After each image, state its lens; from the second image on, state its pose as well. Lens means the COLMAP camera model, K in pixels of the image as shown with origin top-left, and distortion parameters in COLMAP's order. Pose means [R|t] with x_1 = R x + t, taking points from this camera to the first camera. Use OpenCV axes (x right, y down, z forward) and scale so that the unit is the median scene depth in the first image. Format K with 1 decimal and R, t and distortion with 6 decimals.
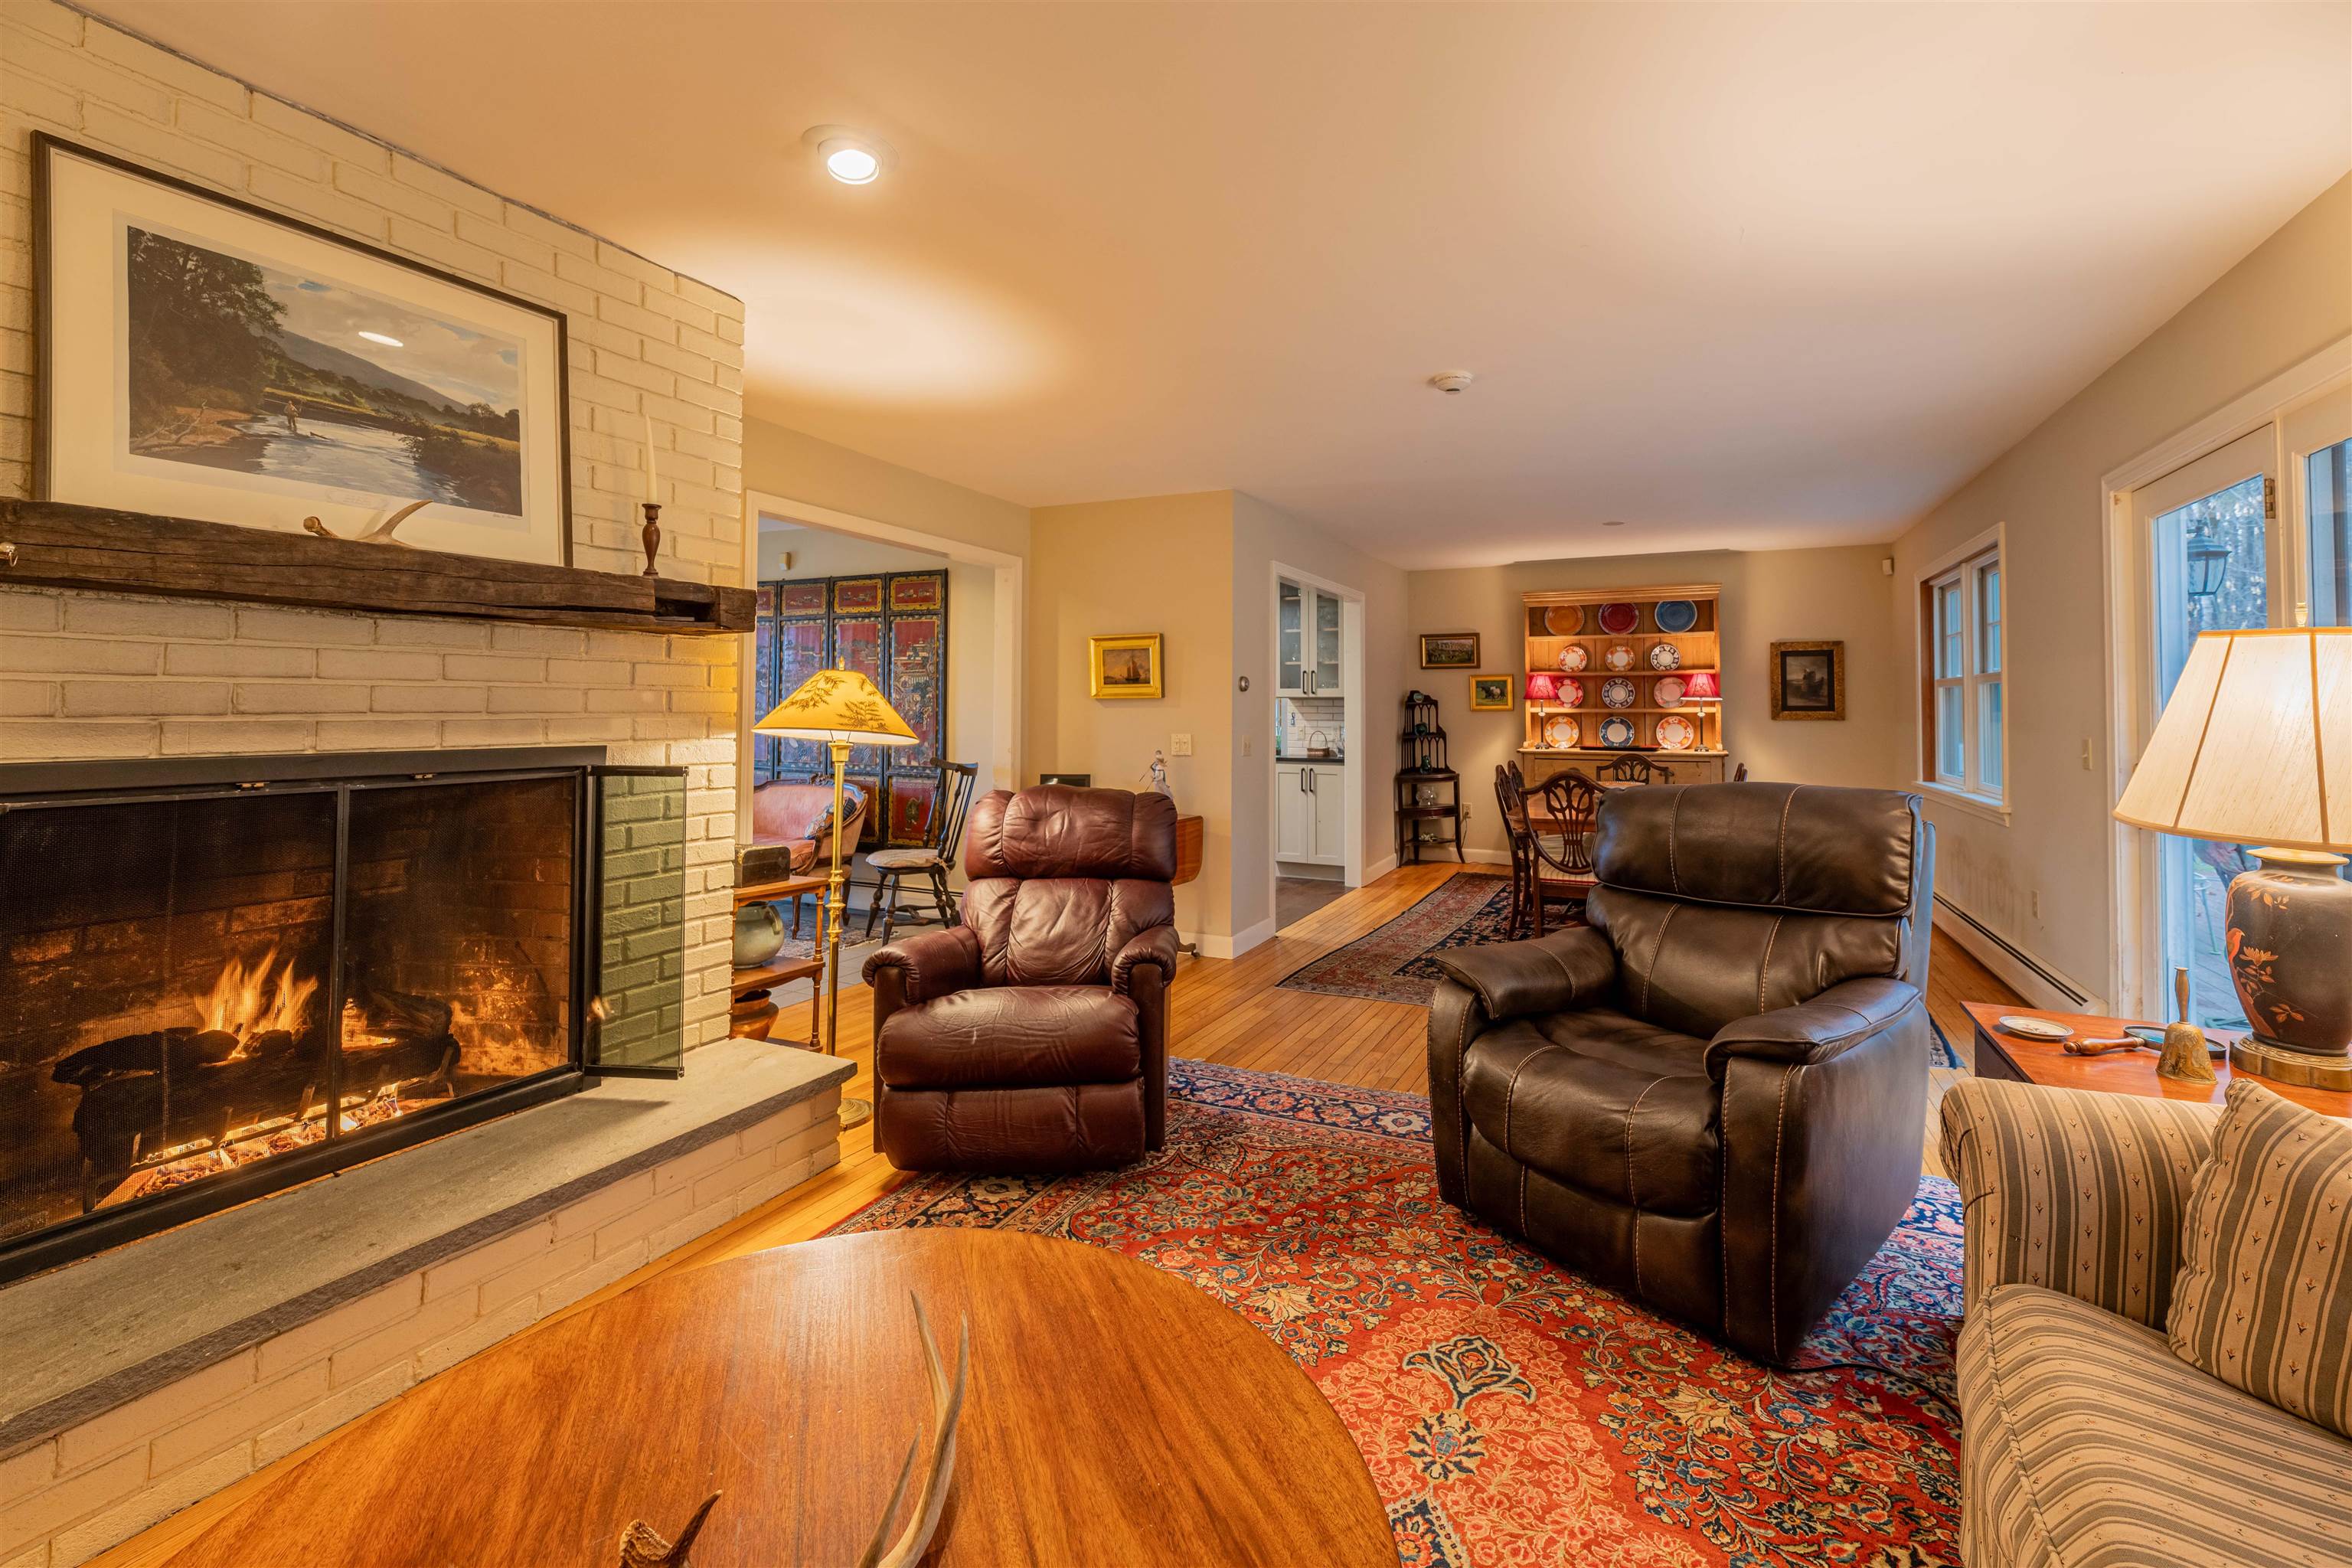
lens RADIAL K [[982.8, 0, 1239.1], [0, 982.8, 673.6], [0, 0, 1]] dist [-0.000865, -0.000010]
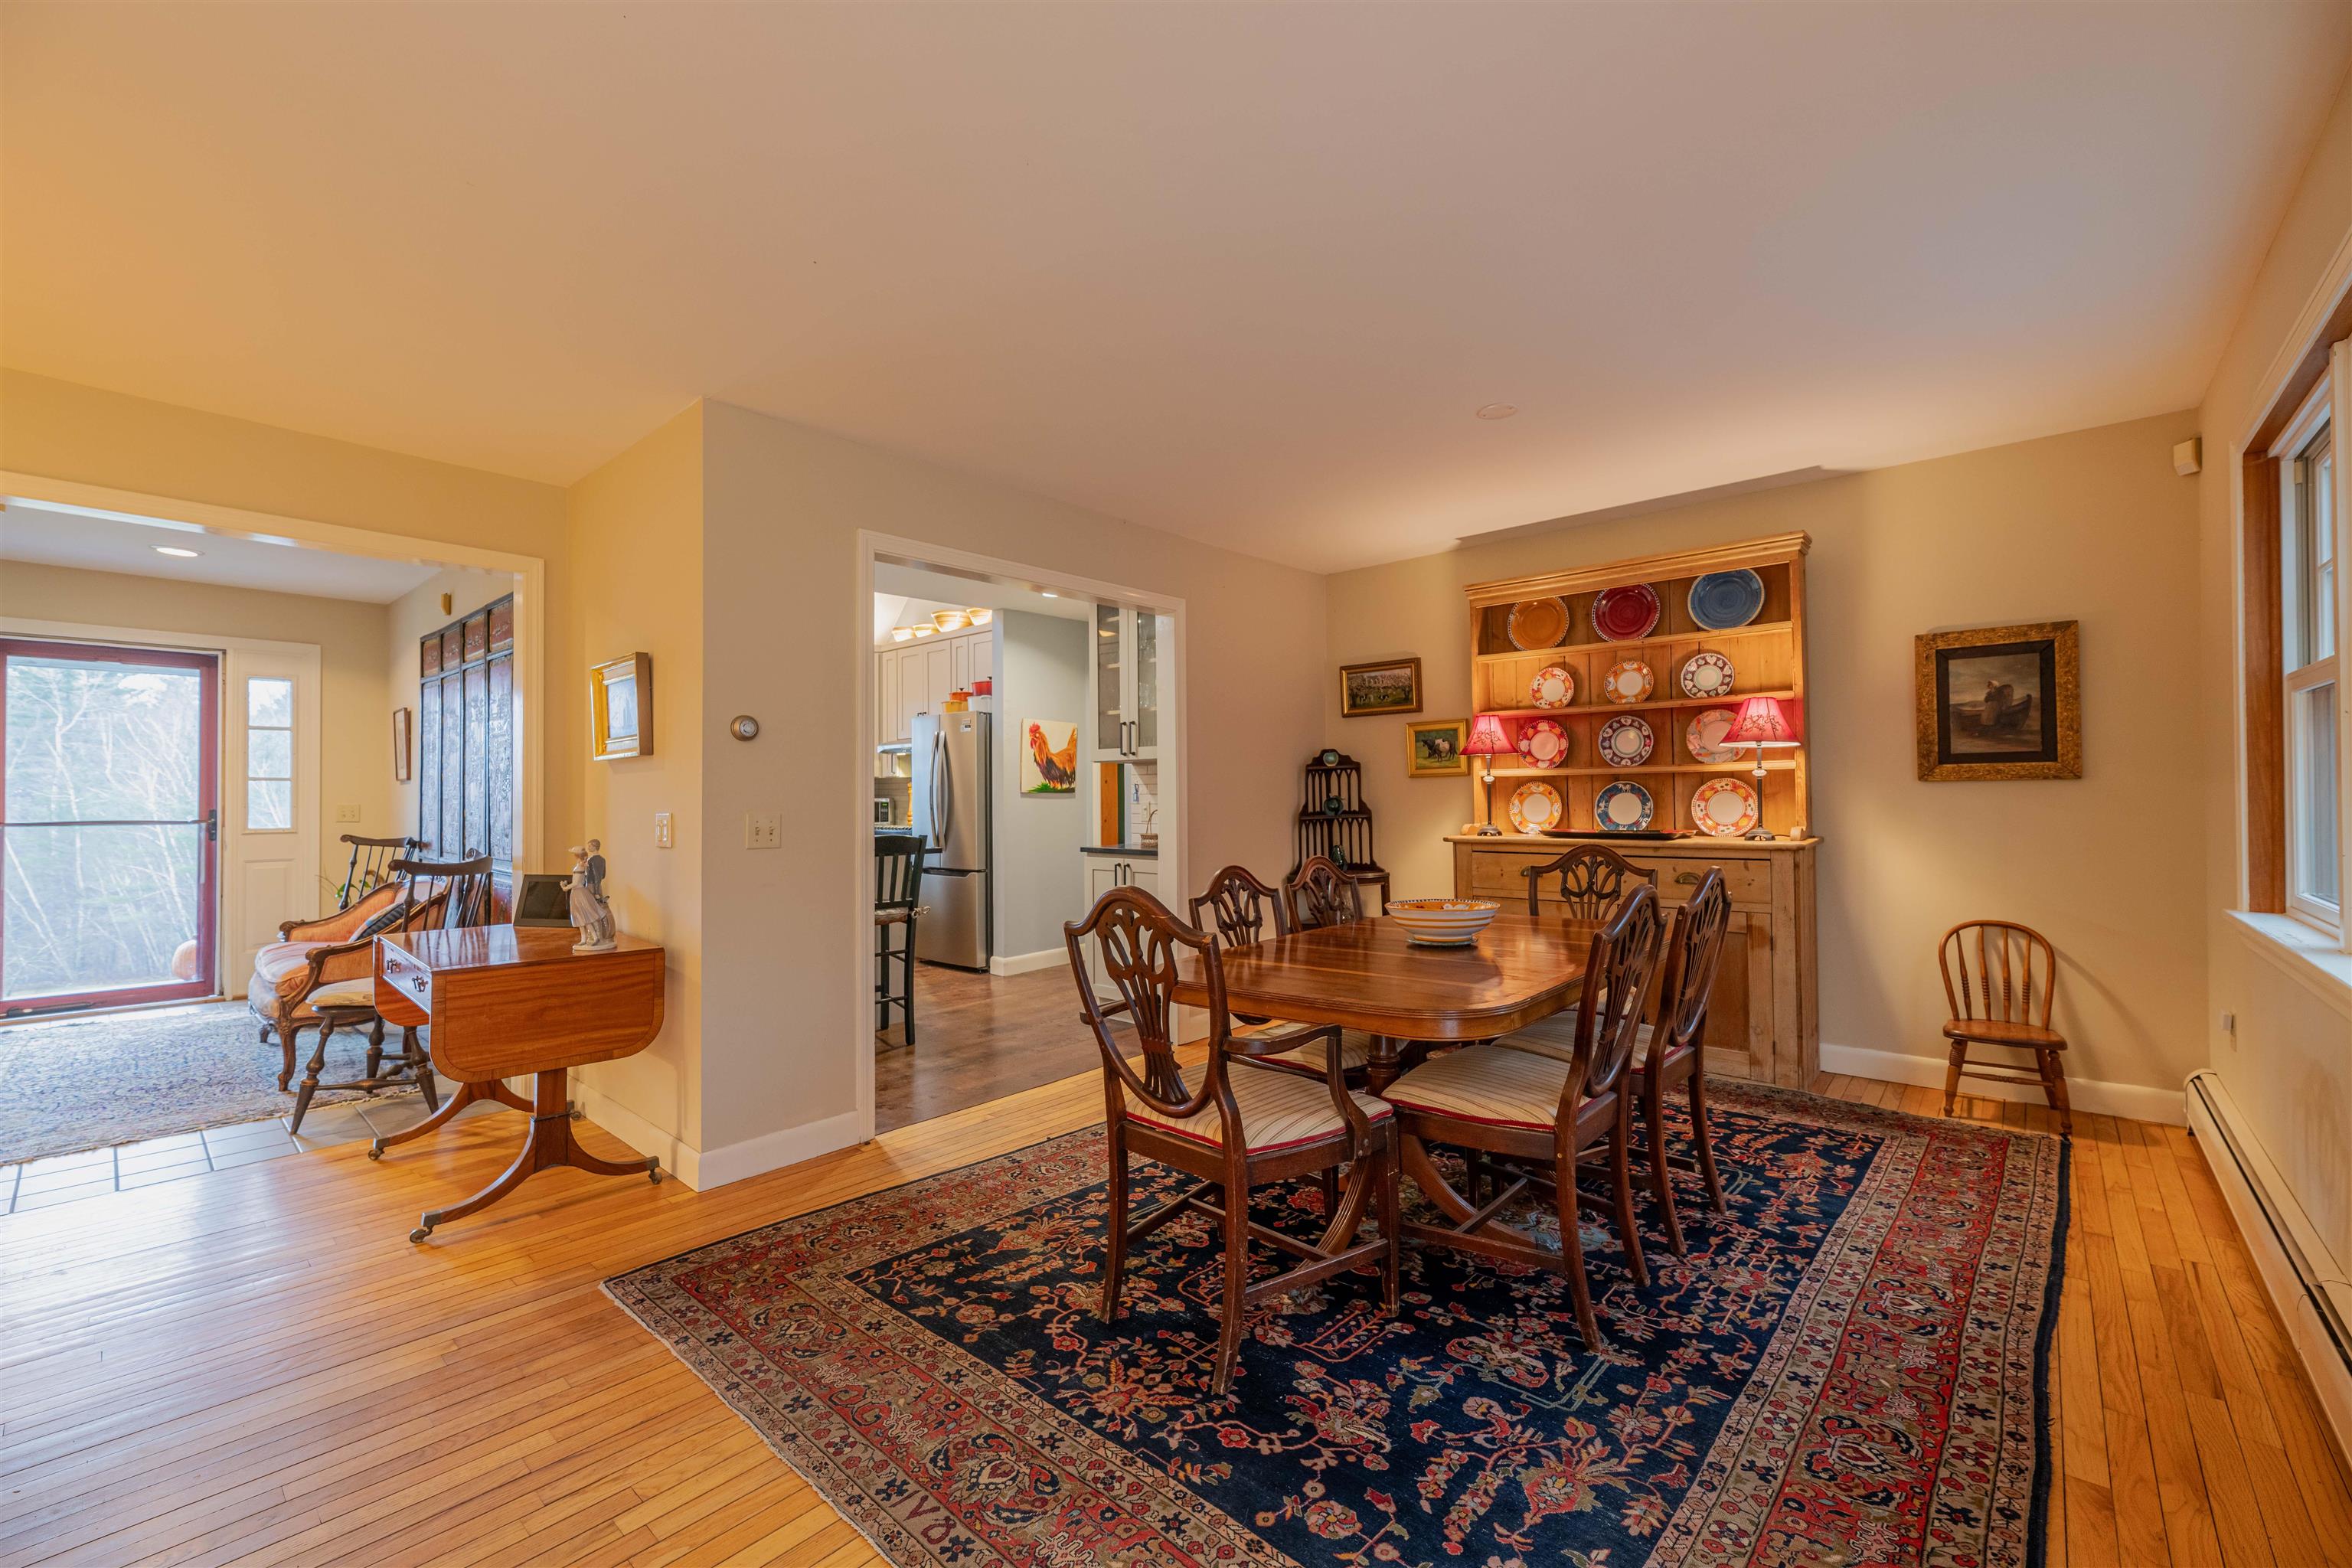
lens RADIAL K [[965.5, 0, 1176.0], [0, 965.5, 784.0], [0, 0, 1]] dist [0.003248, -0.000236]
pose [[0.953697, -0.016673, -0.300307, 0.310009], [0.024194, 0.999479, 0.021341, 0.027396], [0.299795, -0.027618, 0.953604, 0.373037]]
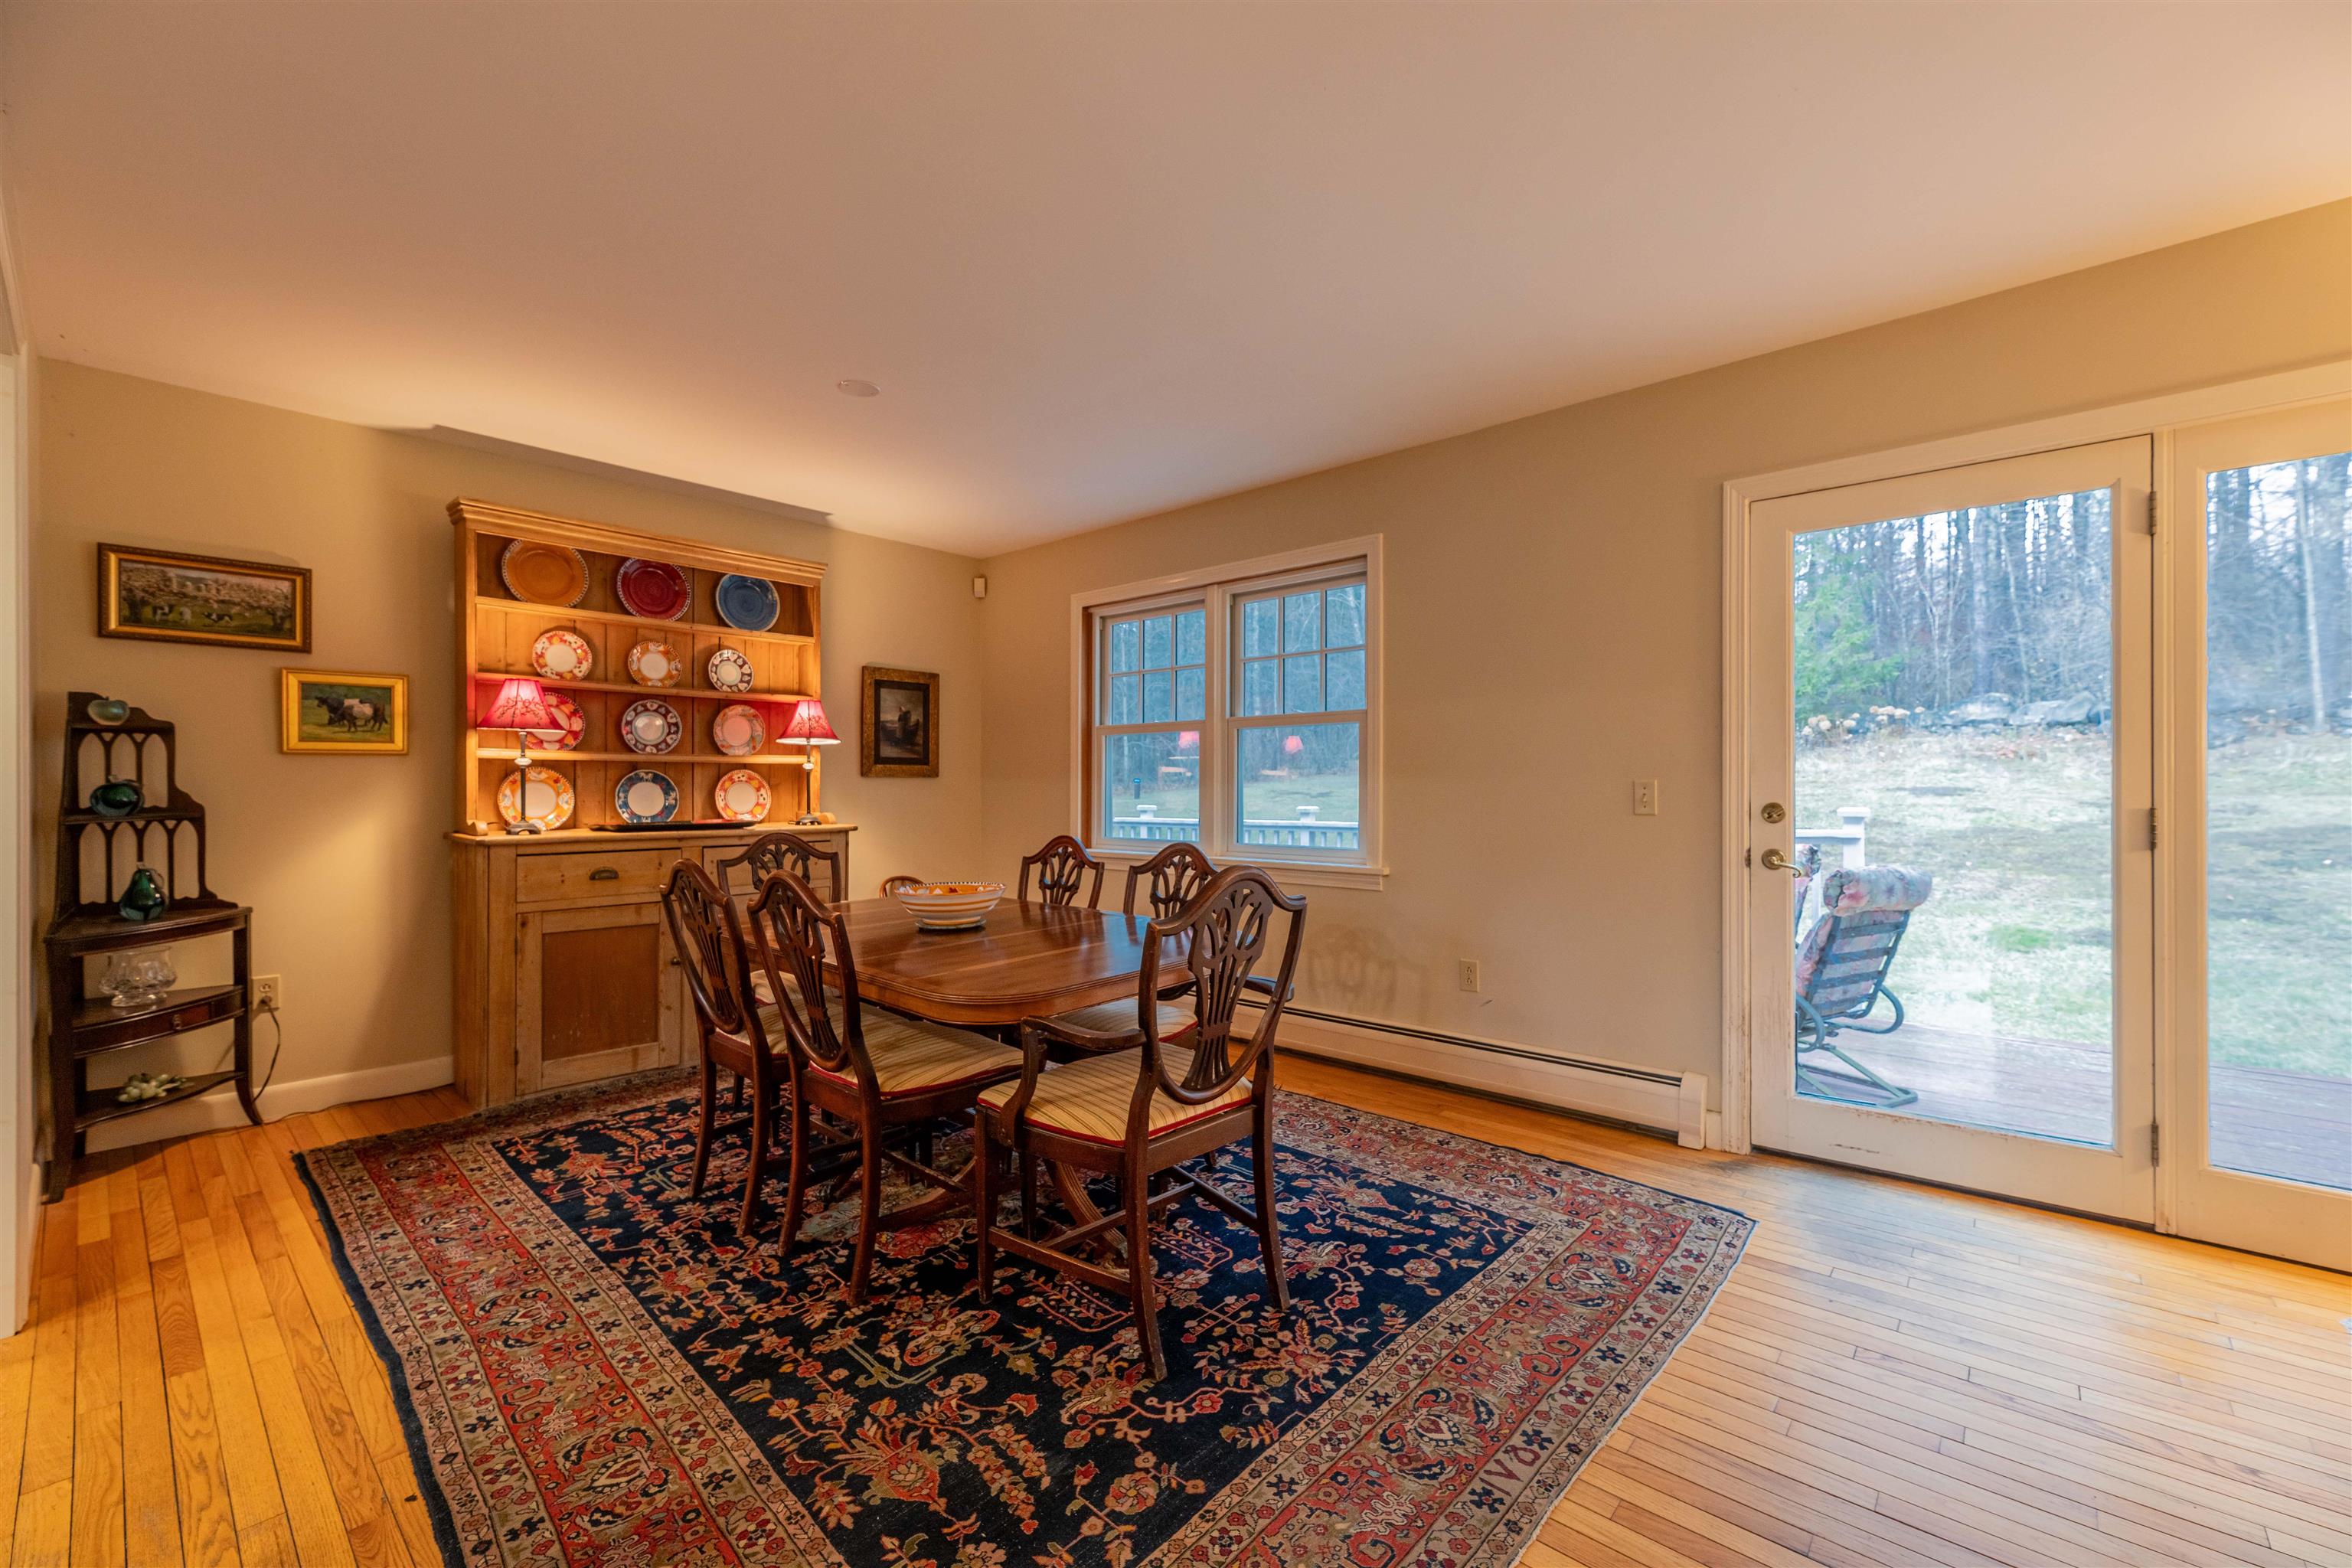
lens RADIAL K [[965.5, 0, 1176.0], [0, 965.5, 784.0], [0, 0, 1]] dist [0.003248, -0.000236]
pose [[0.299065, 0.002691, 0.954229, -0.045591], [-0.032274, 0.999452, 0.007297, 0.039546], [-0.953687, -0.032979, 0.298988, 0.570376]]
